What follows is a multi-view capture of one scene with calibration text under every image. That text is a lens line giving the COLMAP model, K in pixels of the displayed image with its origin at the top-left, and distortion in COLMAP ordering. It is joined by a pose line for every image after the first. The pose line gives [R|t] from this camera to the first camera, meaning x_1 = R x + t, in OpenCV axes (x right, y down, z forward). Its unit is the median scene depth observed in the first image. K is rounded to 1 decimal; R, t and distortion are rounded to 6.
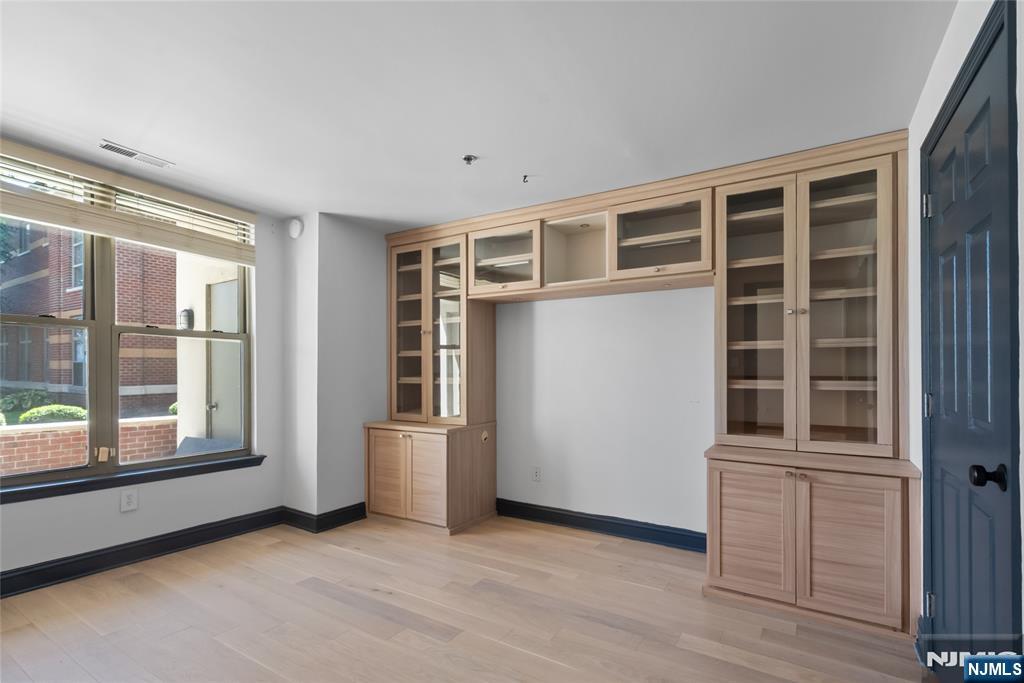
lens RADIAL K [[483.6, 0, 511.7], [0, 483.6, 355.5], [0, 0, 1]] dist [0.002904, 0.001362]
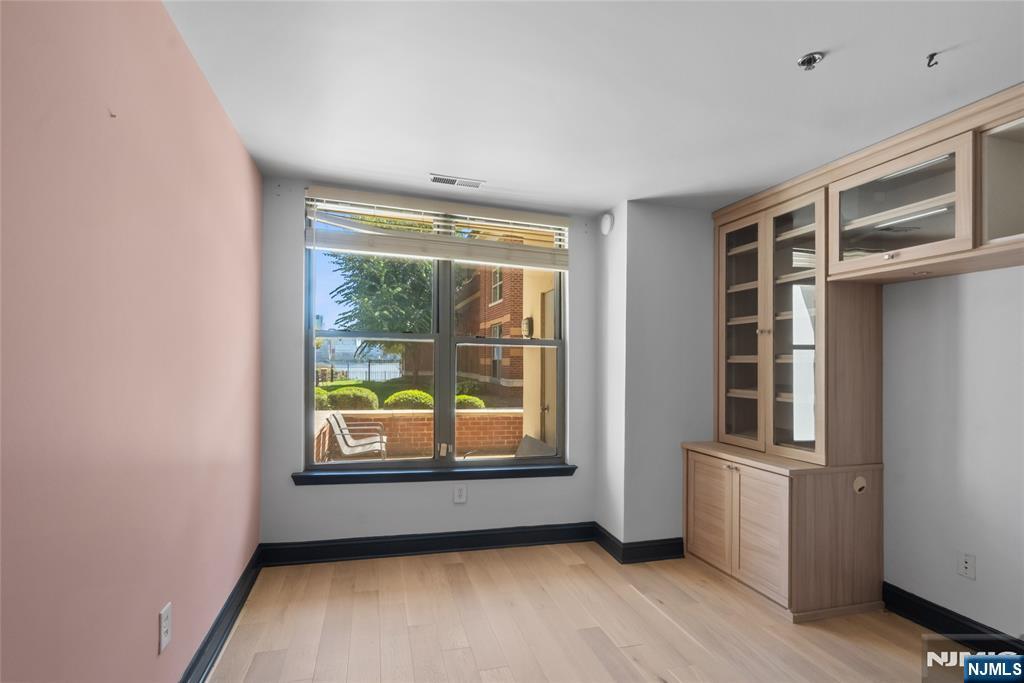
lens RADIAL K [[483.6, 0, 511.7], [0, 483.6, 355.5], [0, 0, 1]] dist [0.002904, 0.001362]
pose [[0.749076, -0.001041, -0.662483, 0.029026], [0.006923, 0.999956, 0.006256, -0.019327], [0.662448, -0.009273, 0.749050, 0.189753]]
